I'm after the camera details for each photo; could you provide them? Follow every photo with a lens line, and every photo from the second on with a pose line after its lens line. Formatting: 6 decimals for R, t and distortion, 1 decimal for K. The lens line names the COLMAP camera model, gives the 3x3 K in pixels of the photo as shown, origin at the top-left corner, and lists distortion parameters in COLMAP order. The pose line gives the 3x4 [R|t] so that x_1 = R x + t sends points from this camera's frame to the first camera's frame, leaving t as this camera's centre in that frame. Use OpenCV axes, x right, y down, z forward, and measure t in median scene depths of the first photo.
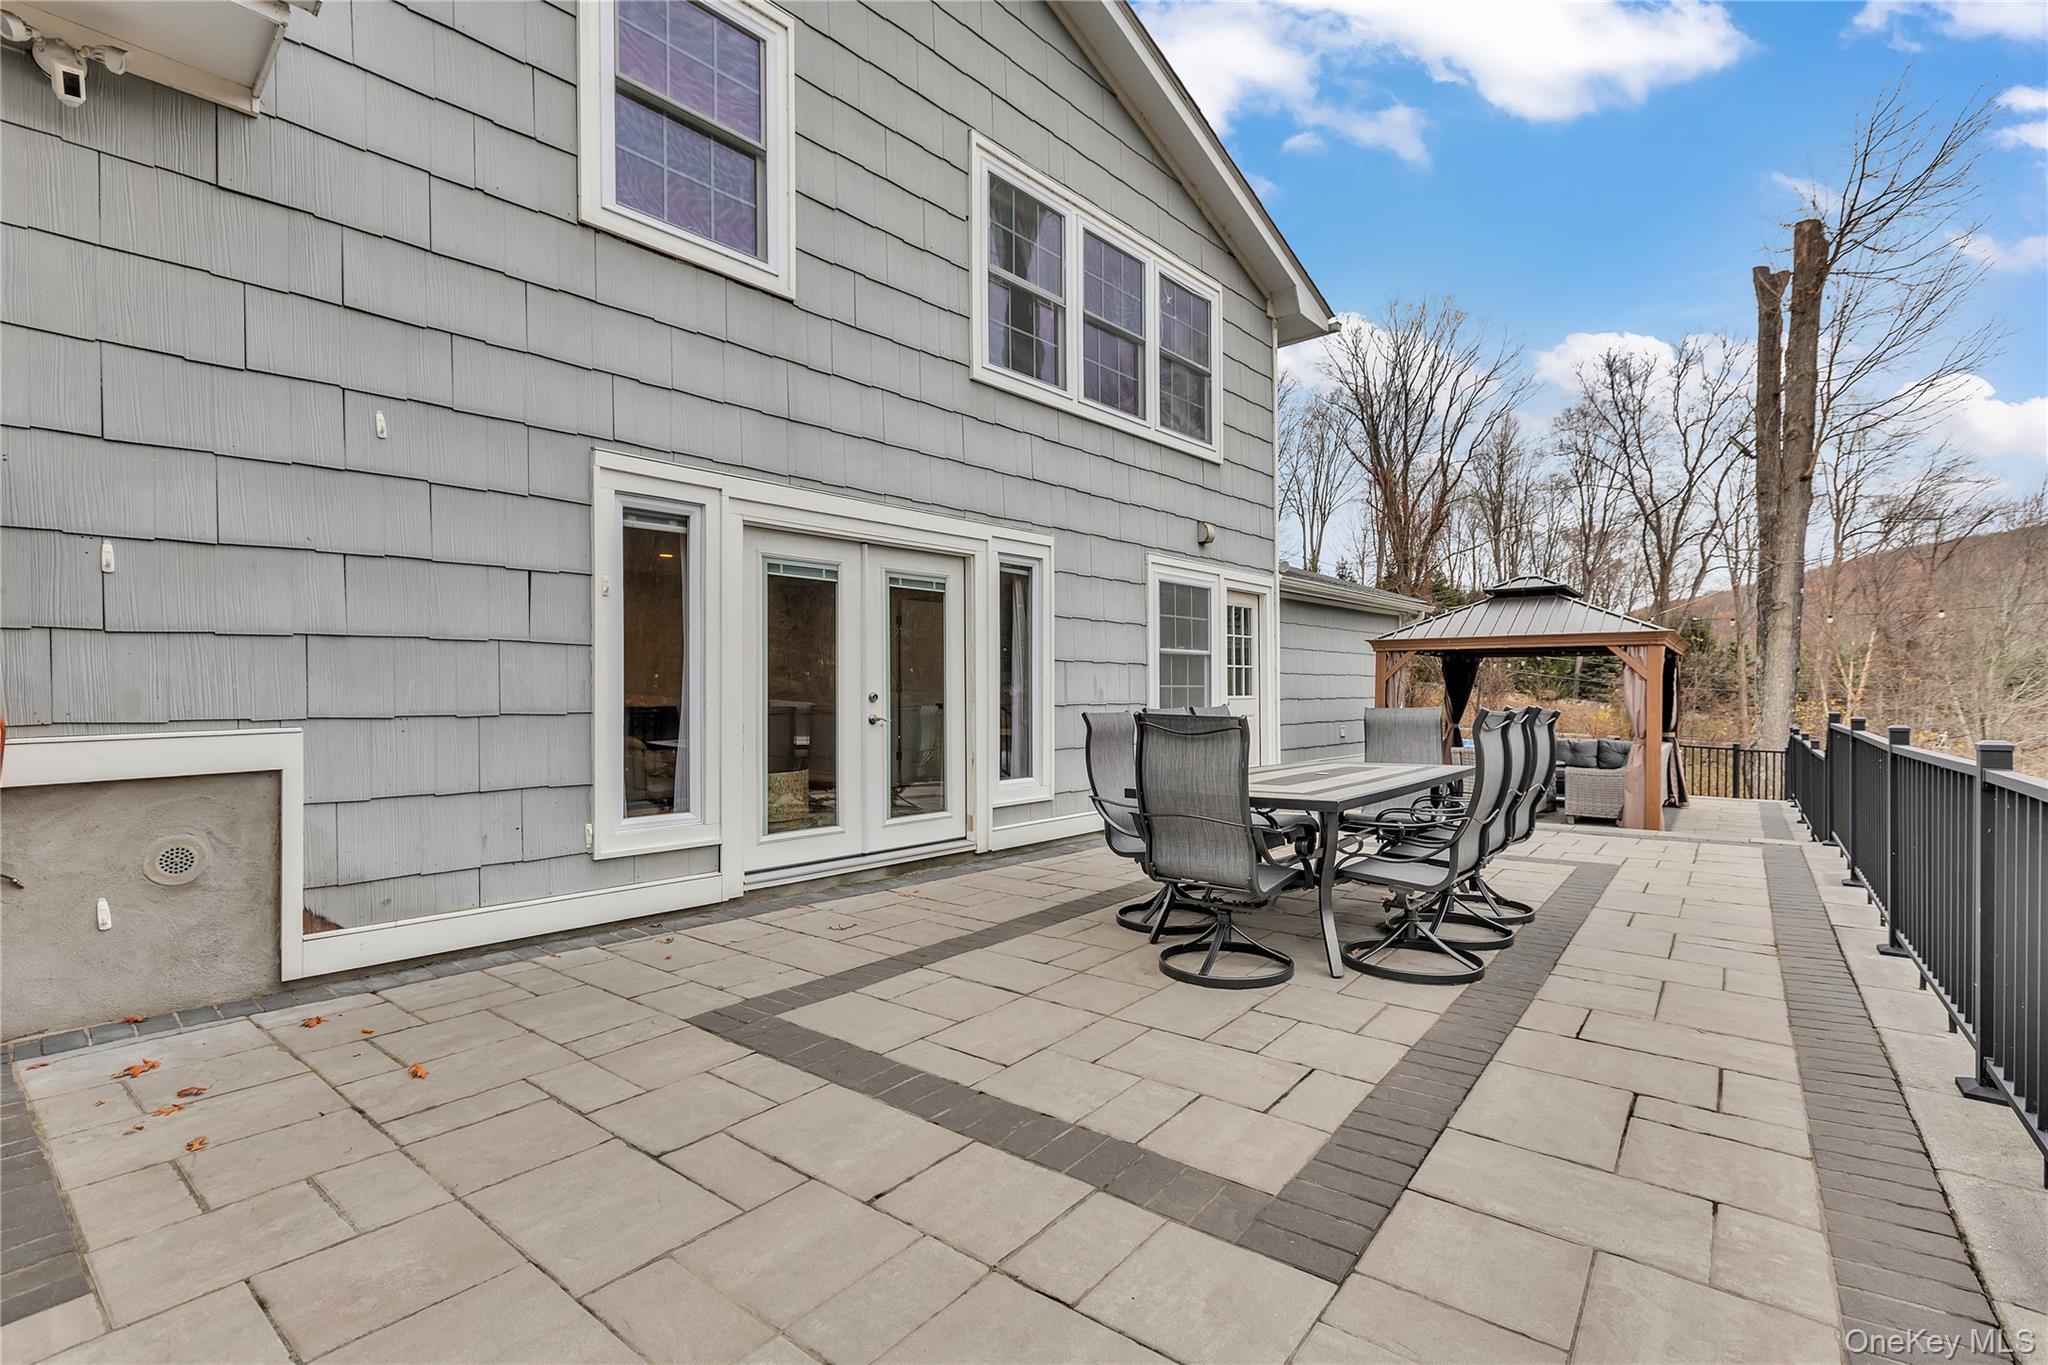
lens RADIAL K [[924.4, 0, 1013.9], [0, 924.4, 696.5], [0, 0, 1]] dist [-0.001371, 0.001138]
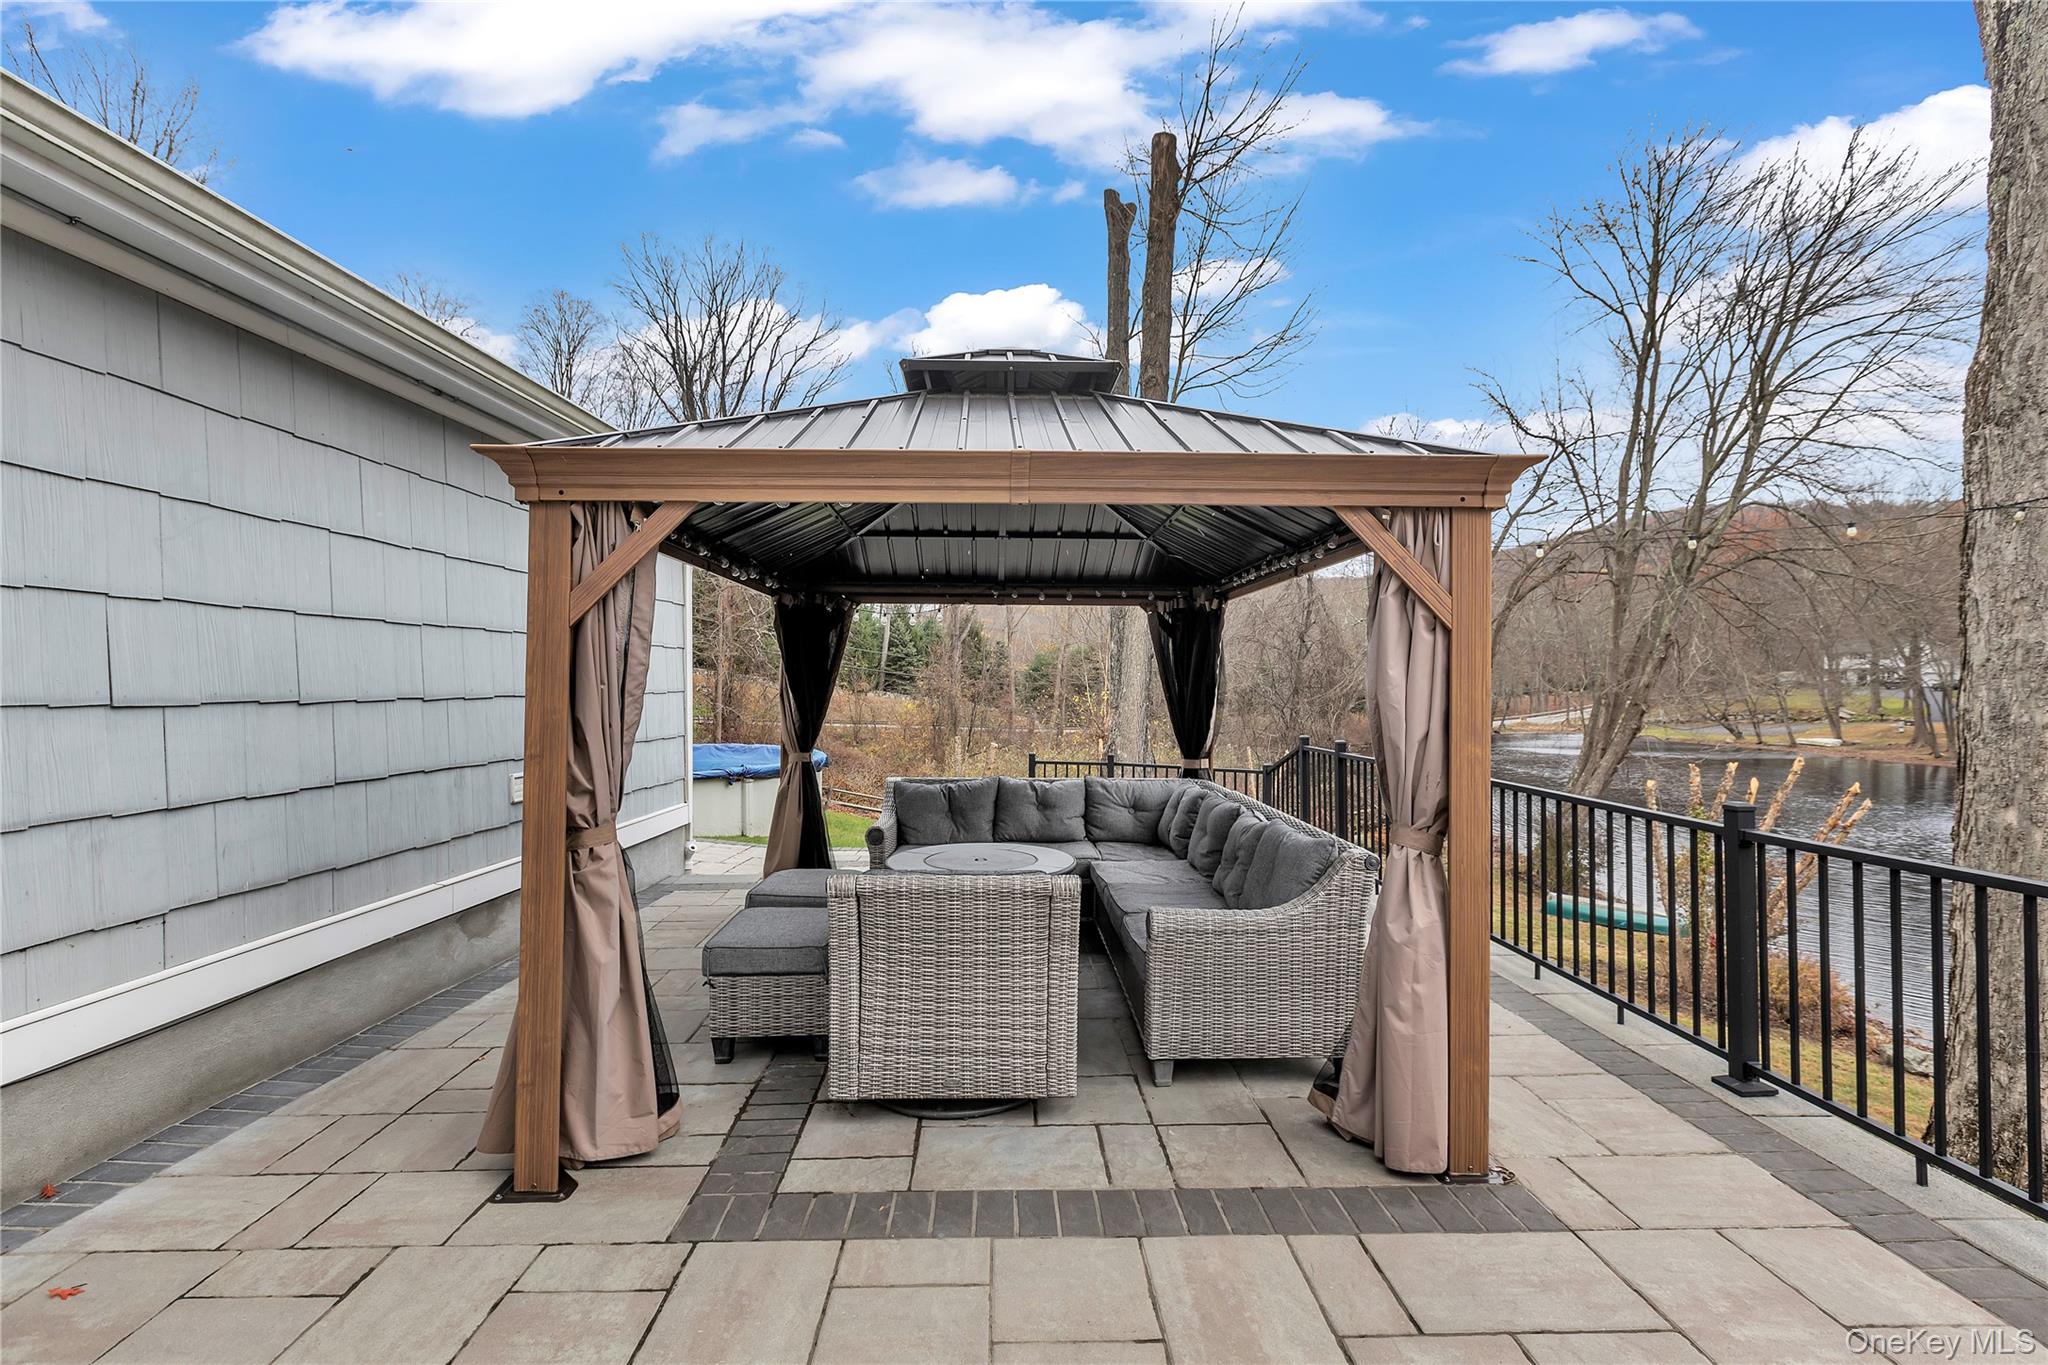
lens RADIAL K [[924.4, 0, 1018.6], [0, 924.4, 684.8], [0, 0, 1]] dist [-0.001371, 0.001138]
pose [[0.760920, 0.000728, 0.648845, 0.069519], [0.002519, 0.999989, -0.004076, 0.000085], [-0.648841, 0.004736, 0.760910, 0.153302]]
